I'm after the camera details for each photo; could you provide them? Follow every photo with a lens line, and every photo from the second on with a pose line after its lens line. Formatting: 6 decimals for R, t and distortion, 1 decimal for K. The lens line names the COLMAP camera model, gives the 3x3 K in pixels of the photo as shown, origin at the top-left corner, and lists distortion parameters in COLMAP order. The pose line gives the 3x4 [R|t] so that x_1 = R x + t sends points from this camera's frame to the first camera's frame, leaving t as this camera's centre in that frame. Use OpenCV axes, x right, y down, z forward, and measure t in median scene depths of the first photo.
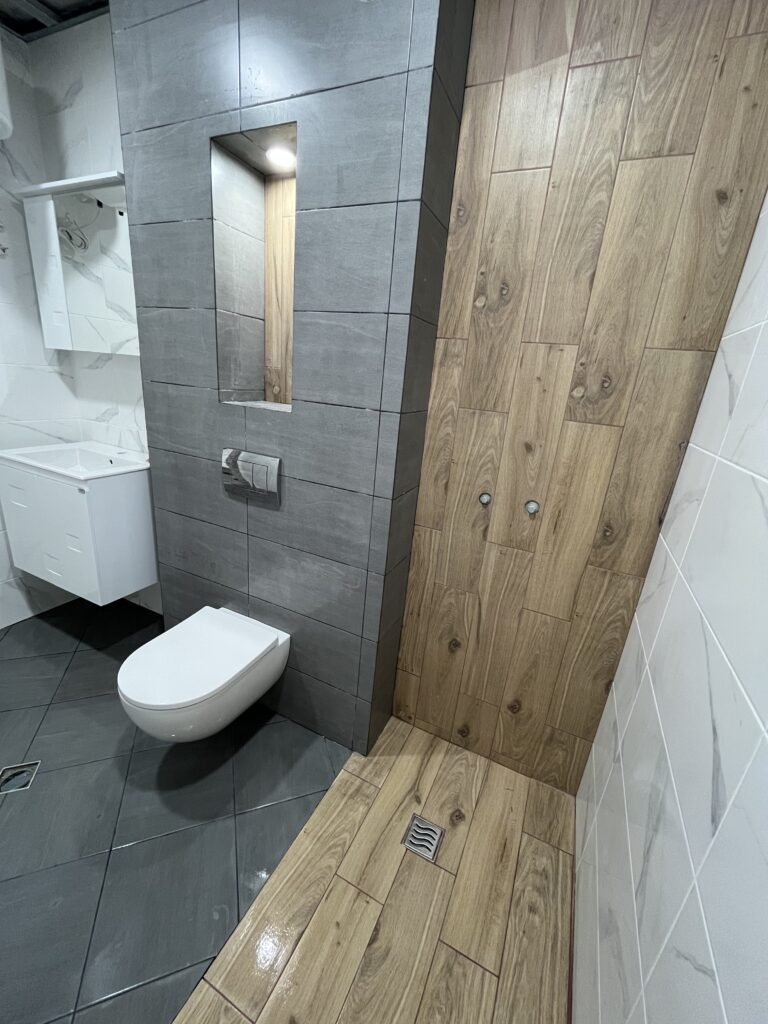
lens RADIAL K [[413.6, 0, 385.2], [0, 413.6, 511.0], [0, 0, 1]] dist [-0.004027, 0.000357]
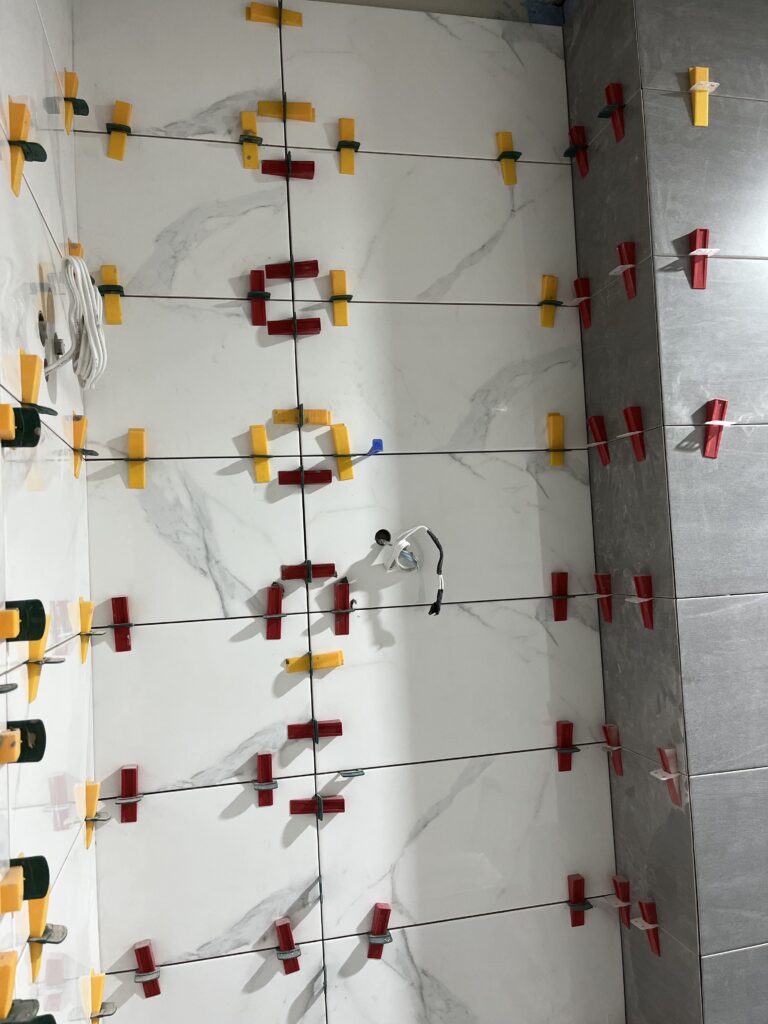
lens RADIAL K [[775.8, 0, 378.5], [0, 775.8, 518.7], [0, 0, 1]] dist [0.057480, -0.072862]
pose [[0.782785, -0.097983, 0.614529, -1.442483], [0.303738, 0.922062, -0.239883, -0.526574], [-0.543130, 0.374433, 0.751538, 0.620131]]
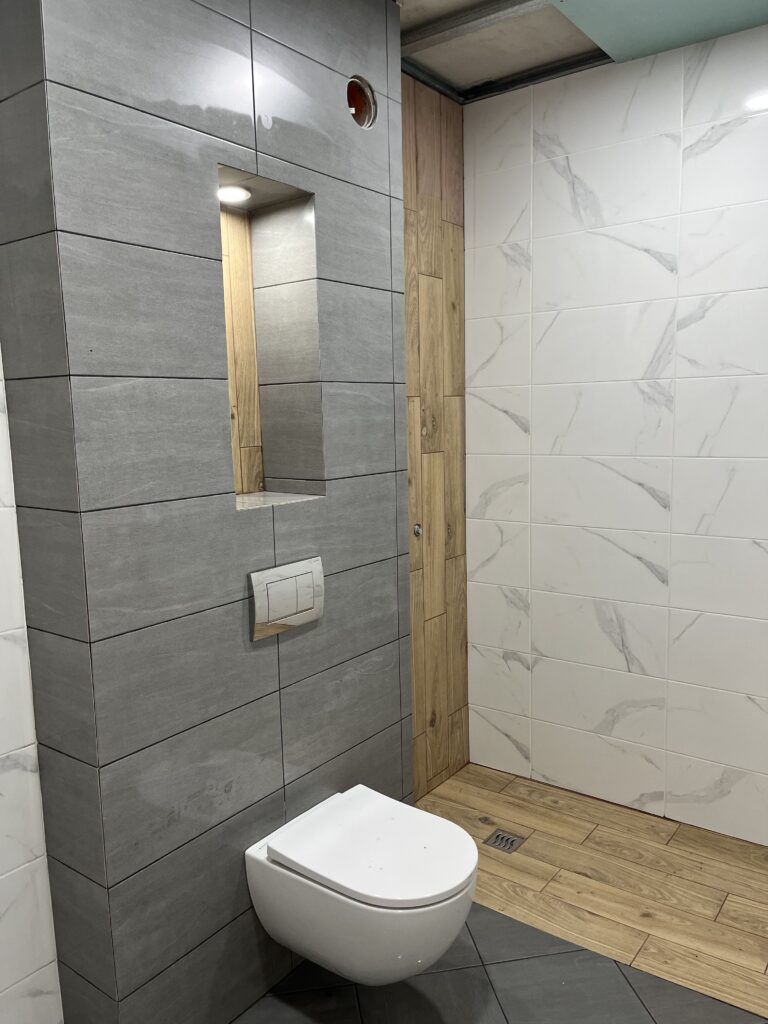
lens RADIAL K [[775.8, 0, 382.0], [0, 775.8, 517.6], [0, 0, 1]] dist [0.057480, -0.072862]
pose [[0.194236, -0.225437, 0.954699, -1.660843], [0.344662, 0.926868, 0.148743, -0.382903], [-0.918412, 0.300158, 0.257731, 0.503762]]
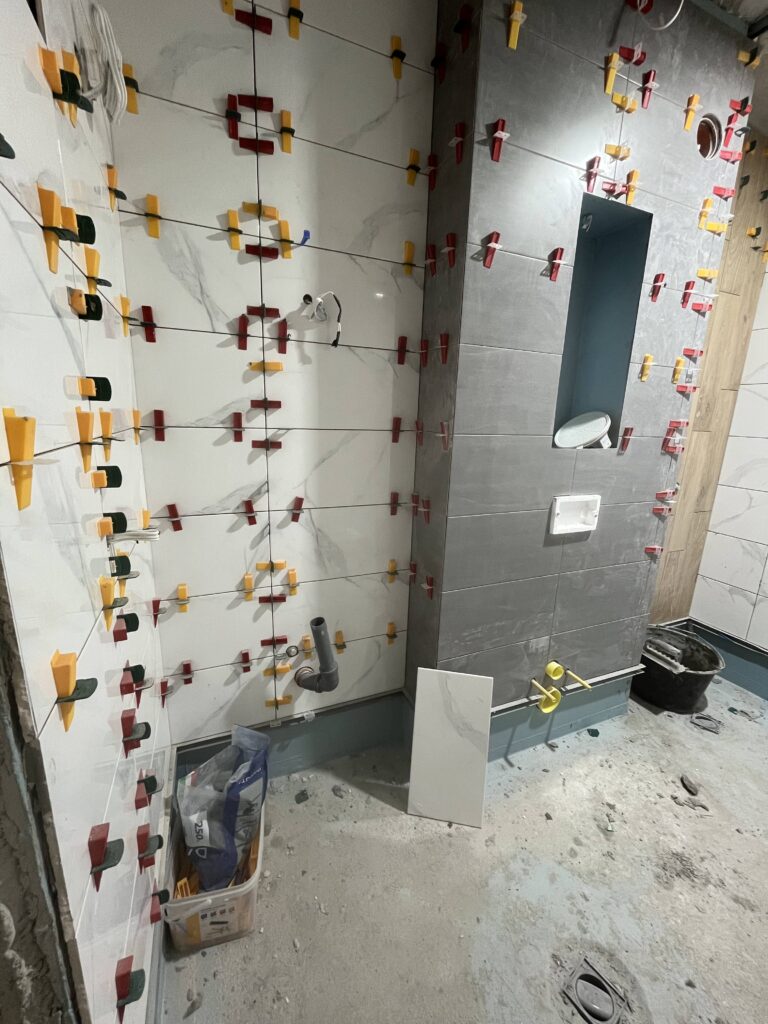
lens RADIAL K [[413.6, 0, 385.4], [0, 413.6, 511.3], [0, 0, 1]] dist [-0.004027, 0.000357]
pose [[0.666301, -0.234859, 0.707731, -1.481845], [0.255648, 0.963532, 0.079063, -0.318201], [-0.700490, 0.128250, 0.702044, 0.657323]]
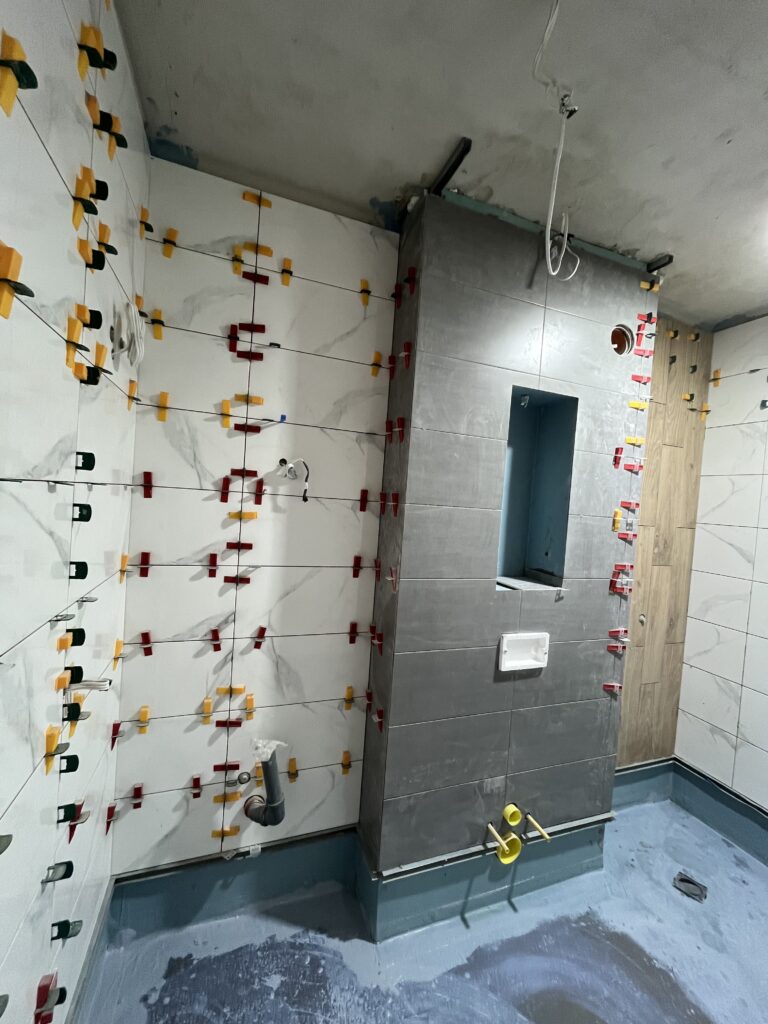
lens RADIAL K [[413.6, 0, 386.2], [0, 413.6, 510.7], [0, 0, 1]] dist [-0.004027, 0.000357]
pose [[0.701901, -0.058002, 0.709909, -1.442017], [0.212649, 0.968289, -0.131137, -0.408731], [-0.679791, 0.243006, 0.691977, 0.437581]]
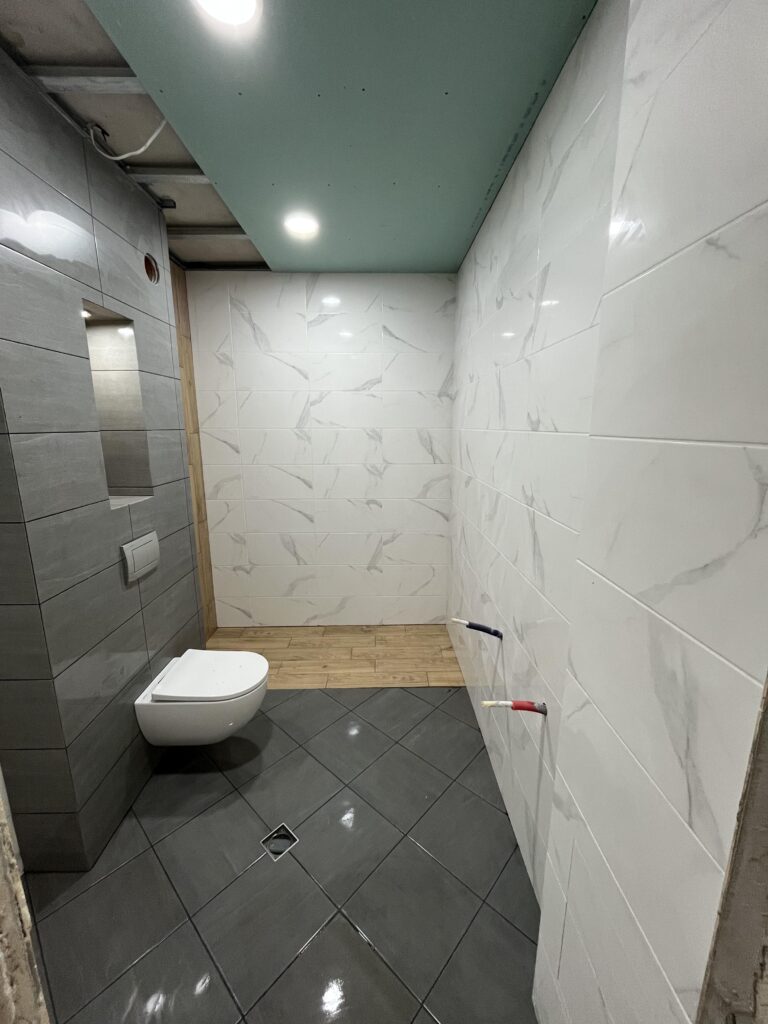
lens RADIAL K [[413.6, 0, 386.0], [0, 413.6, 511.7], [0, 0, 1]] dist [-0.004027, 0.000357]
pose [[-0.444968, -0.268304, 0.854410, -1.800880], [0.241514, 0.882765, 0.402986, -0.564893], [-0.862366, 0.385668, -0.328003, 0.782975]]
